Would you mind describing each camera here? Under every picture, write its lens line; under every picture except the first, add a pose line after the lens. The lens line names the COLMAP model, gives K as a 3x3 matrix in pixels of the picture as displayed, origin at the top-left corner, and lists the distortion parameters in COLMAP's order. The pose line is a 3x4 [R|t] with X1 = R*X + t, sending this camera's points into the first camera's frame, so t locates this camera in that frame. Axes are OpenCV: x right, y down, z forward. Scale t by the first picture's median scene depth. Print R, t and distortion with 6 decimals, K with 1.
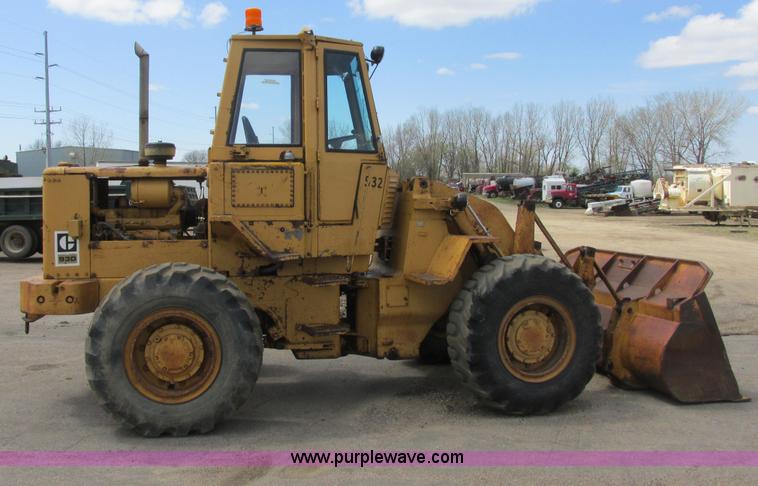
lens RADIAL K [[712.3, 0, 409.9], [0, 712.3, 208.0], [0, 0, 1]] dist [-0.032072, -0.005088]
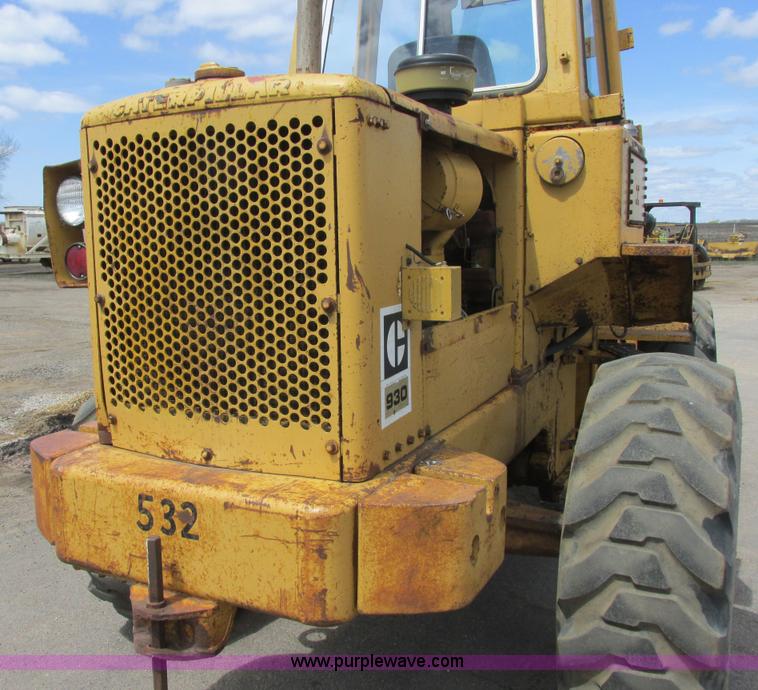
lens RADIAL K [[732.3, 0, 340.2], [0, 732.3, 342.1], [0, 0, 1]] dist [-0.033127, 0.008349]
pose [[0.625032, -0.116400, 0.771872, -0.716425], [0.025791, 0.991359, 0.128615, 0.007675], [-0.780173, -0.060481, 0.622633, 0.800307]]
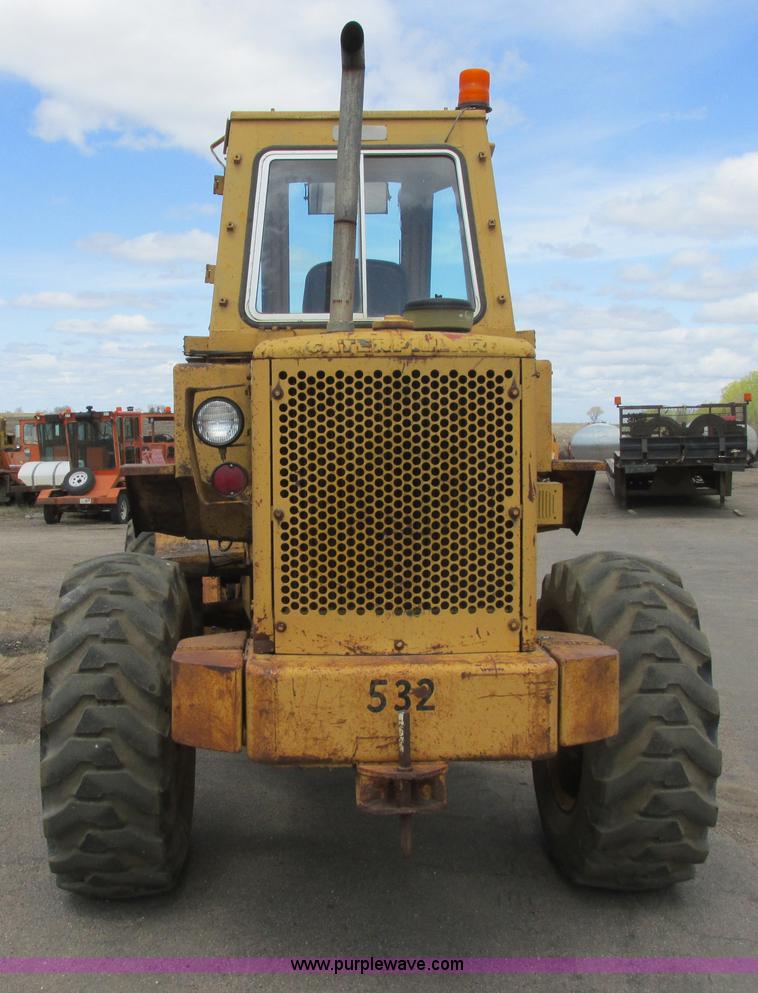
lens RADIAL K [[1065.3, 0, 295.3], [0, 1065.3, 494.8], [0, 0, 1]] dist [-0.020097, 0.011083]
pose [[0.190616, -0.054748, 0.980137, -1.032114], [0.016635, 0.998480, 0.052537, -0.008582], [-0.981524, 0.006290, 0.191237, 0.980747]]
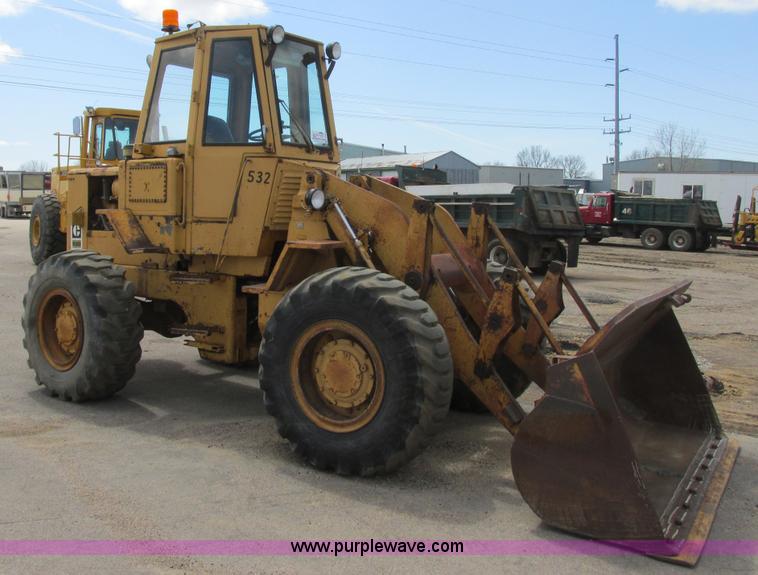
lens RADIAL K [[813.2, 0, 379.1], [0, 813.2, 233.8], [0, 0, 1]] dist [-0.020097, 0.011083]
pose [[0.666777, 0.035621, -0.744405, 0.867049], [-0.029505, 0.999336, 0.021392, 0.009340], [0.744673, 0.007701, 0.667386, 0.444633]]
